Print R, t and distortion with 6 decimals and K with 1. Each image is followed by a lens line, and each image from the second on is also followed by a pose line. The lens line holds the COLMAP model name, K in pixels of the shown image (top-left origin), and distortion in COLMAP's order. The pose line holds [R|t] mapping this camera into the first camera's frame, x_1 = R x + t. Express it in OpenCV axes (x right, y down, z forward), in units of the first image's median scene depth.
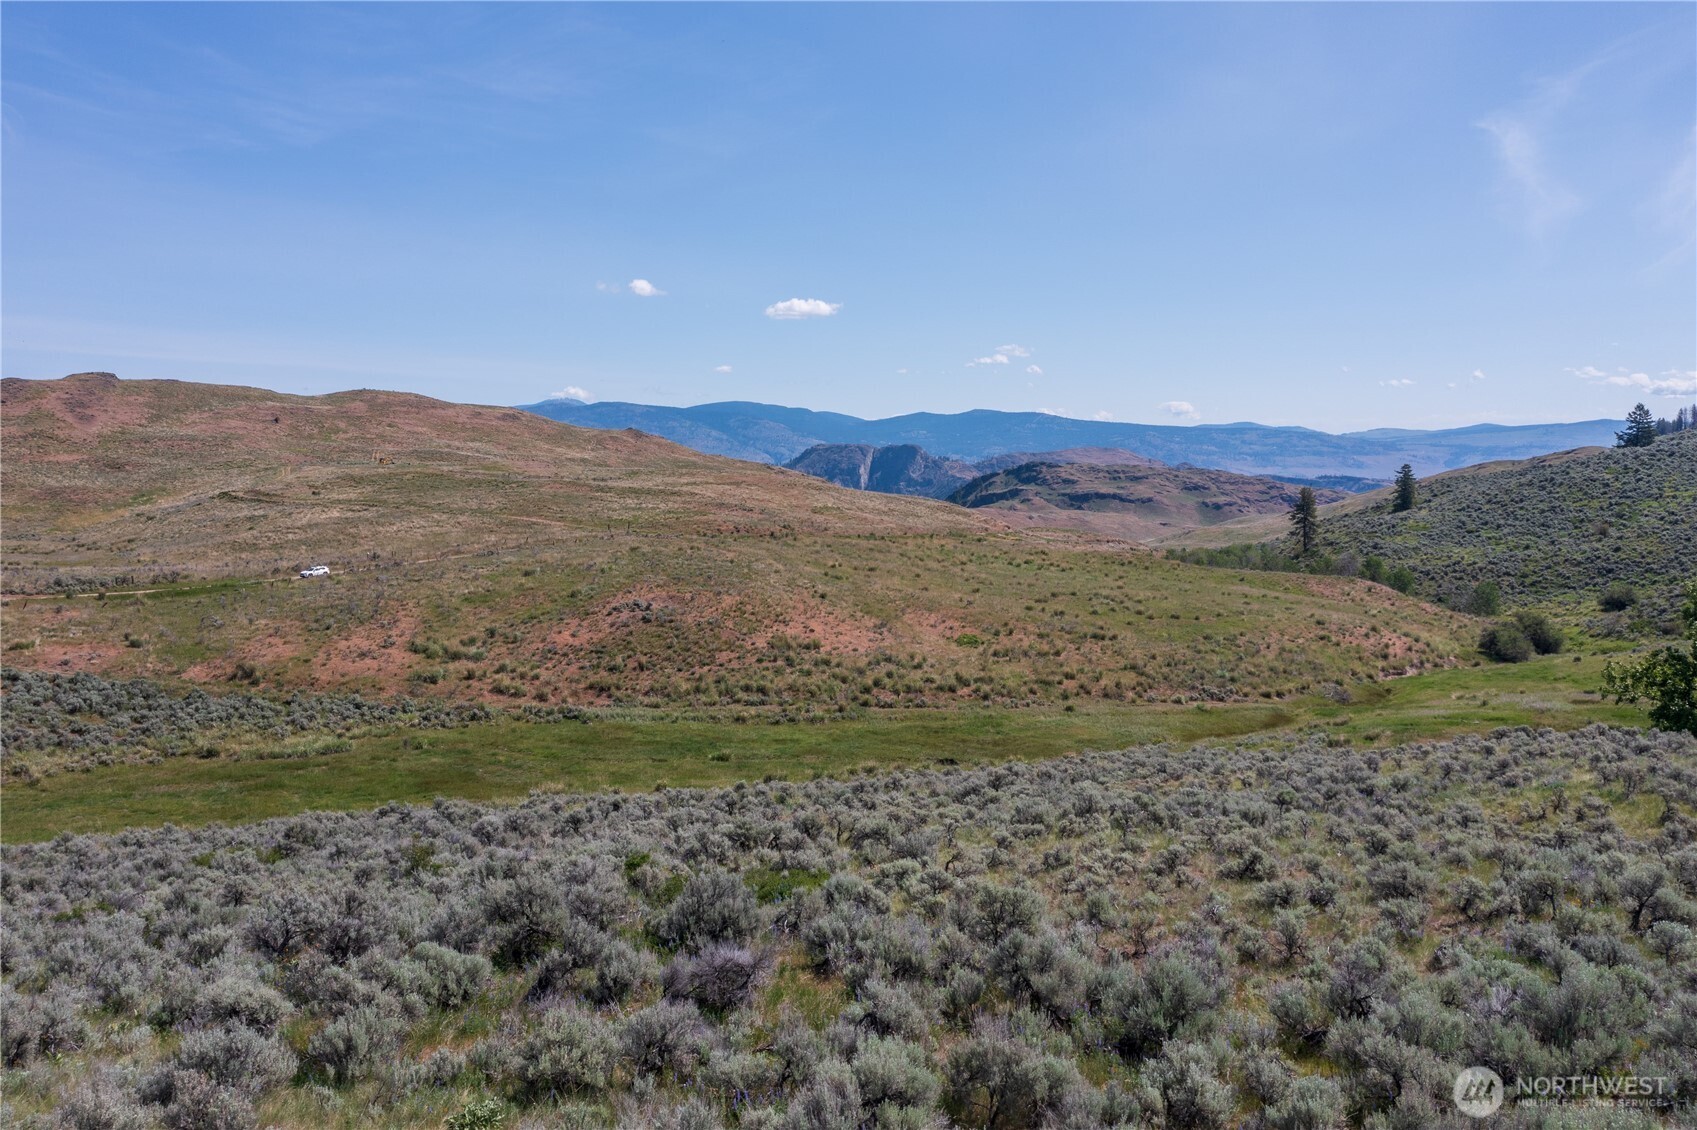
lens RADIAL K [[1336.4, 0, 854.0], [0, 1336.4, 562.1], [0, 0, 1]] dist [-0.028897, 0.007774]
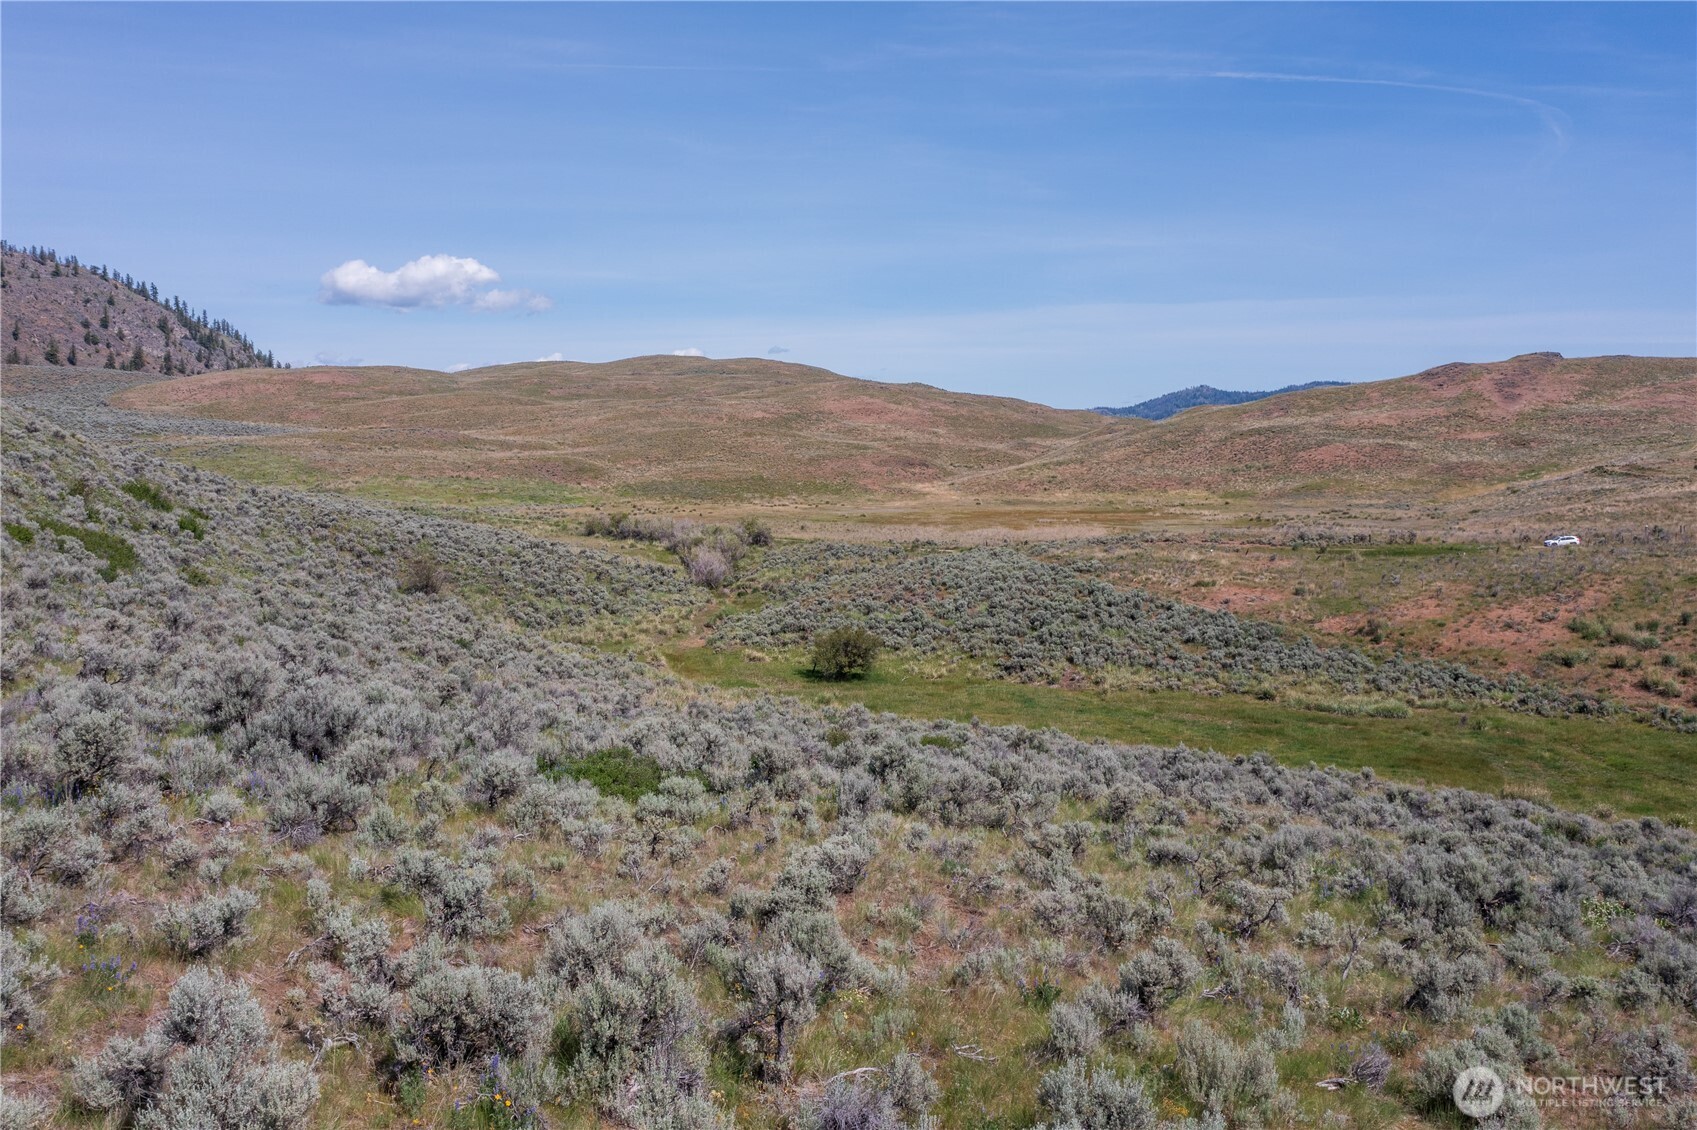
lens RADIAL K [[1336.4, 0, 851.0], [0, 1336.4, 560.9], [0, 0, 1]] dist [-0.028897, 0.007774]
pose [[0.489777, 0.060351, -0.869757, 0.089668], [-0.055289, 0.997743, 0.038098, 0.007955], [0.870093, 0.029429, 0.492008, 0.086437]]
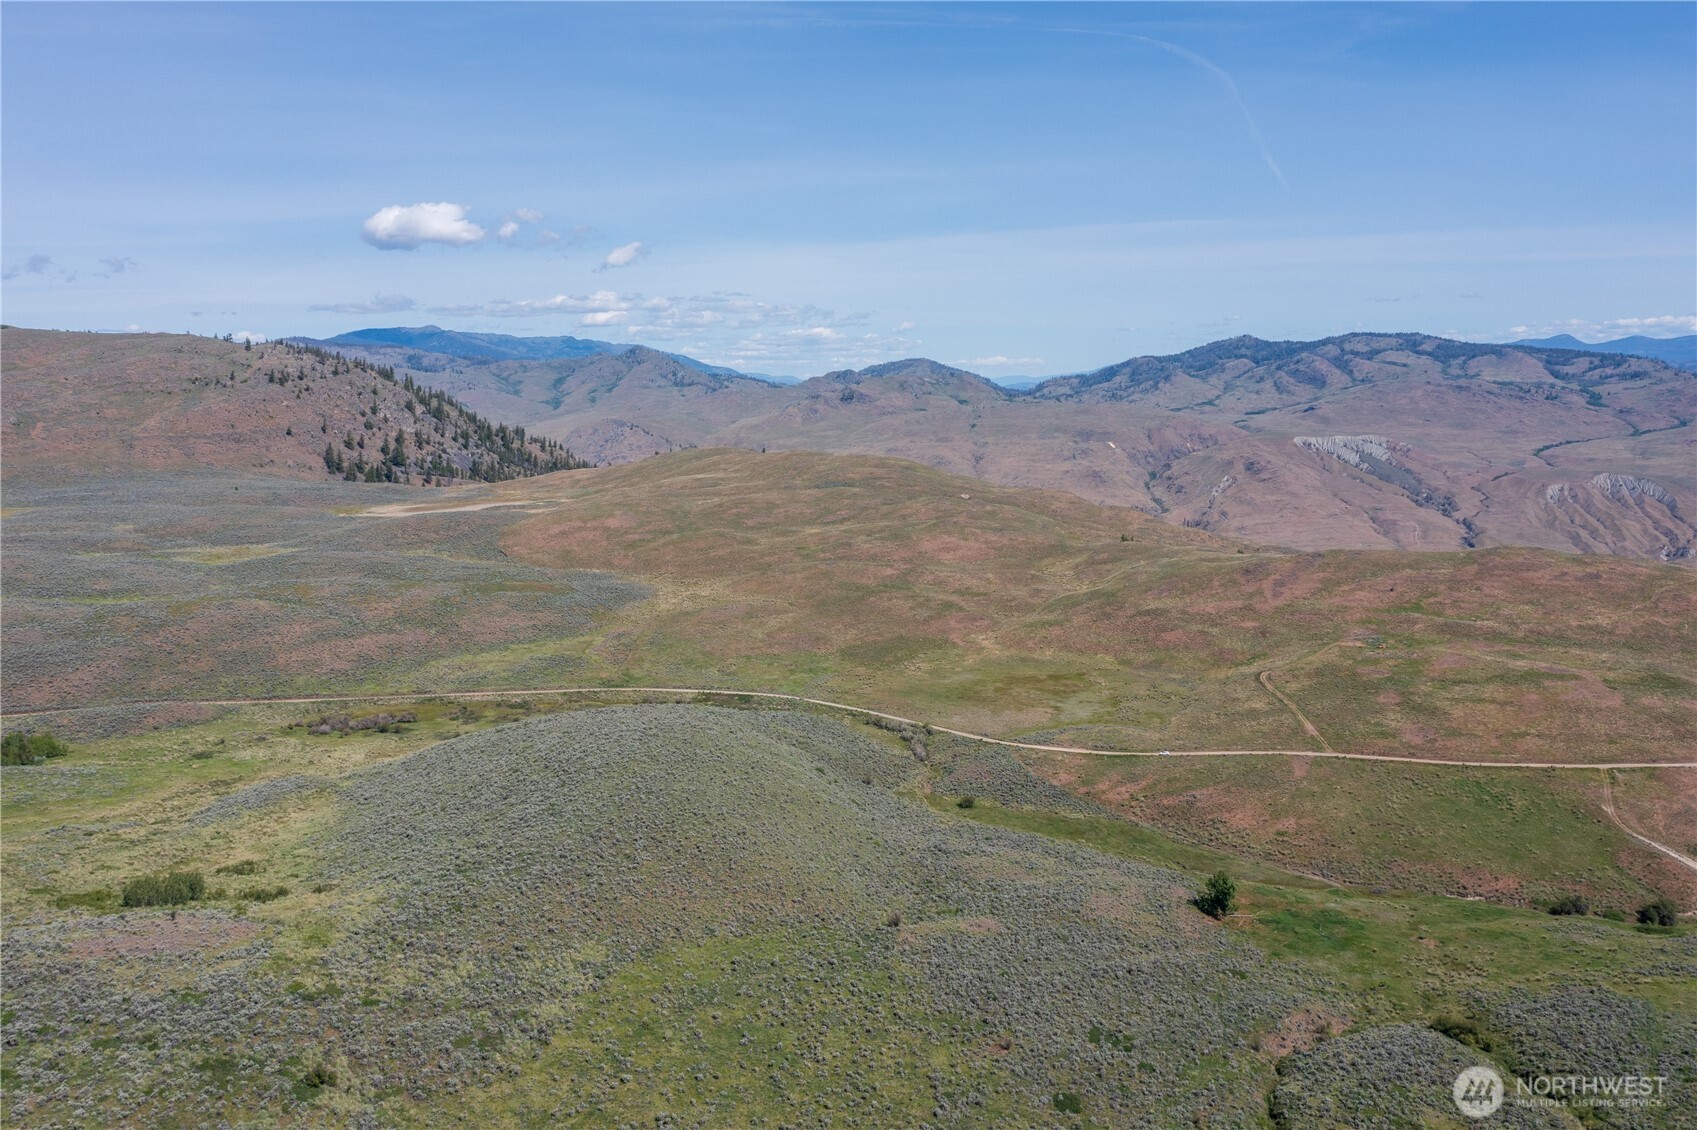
lens RADIAL K [[1336.4, 0, 848.5], [0, 1336.4, 573.2], [0, 0, 1]] dist [-0.028897, 0.007774]
pose [[0.453787, 0.116796, -0.883423, 1.272617], [-0.045506, 0.993117, 0.107923, -0.458729], [0.889948, -0.008773, 0.455978, -0.711098]]
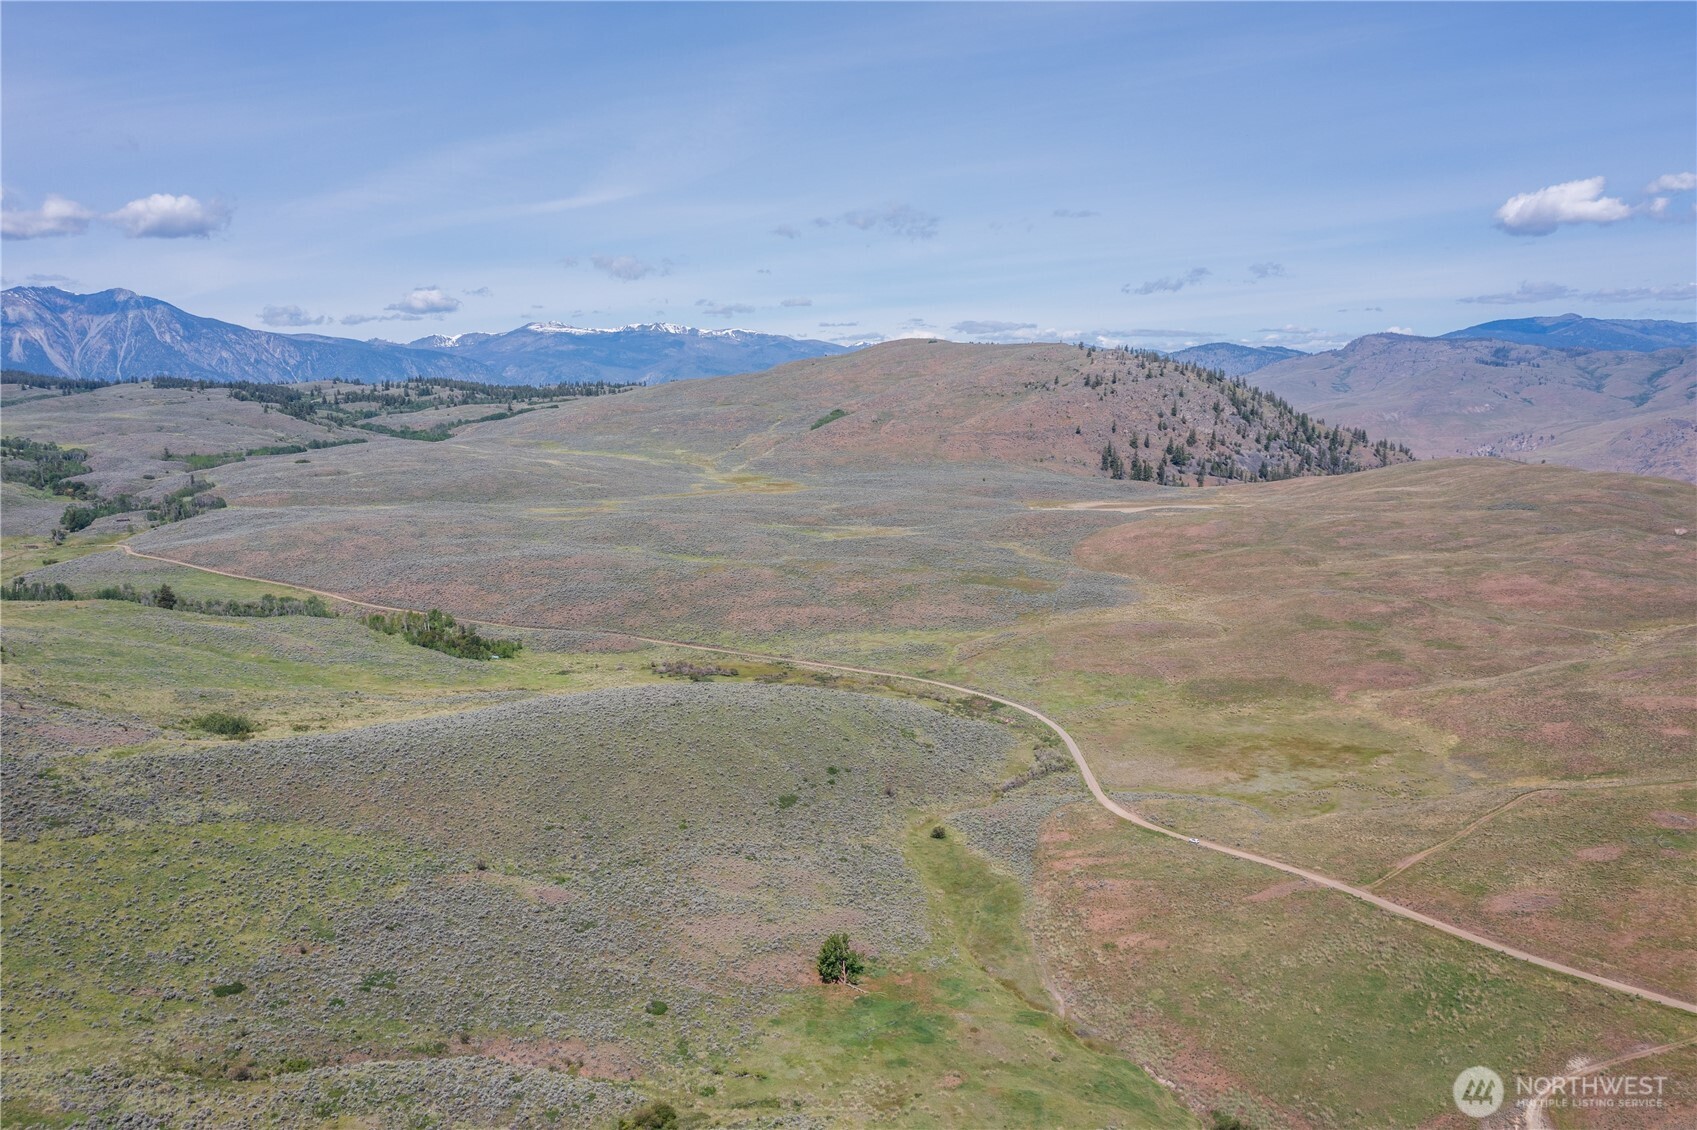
lens RADIAL K [[1336.4, 0, 849.2], [0, 1336.4, 563.4], [0, 0, 1]] dist [-0.028897, 0.007774]
pose [[-0.344329, 0.120413, -0.931095, 1.419031], [-0.040550, 0.988908, 0.142886, -0.564958], [0.937973, 0.086956, -0.335627, 0.762258]]
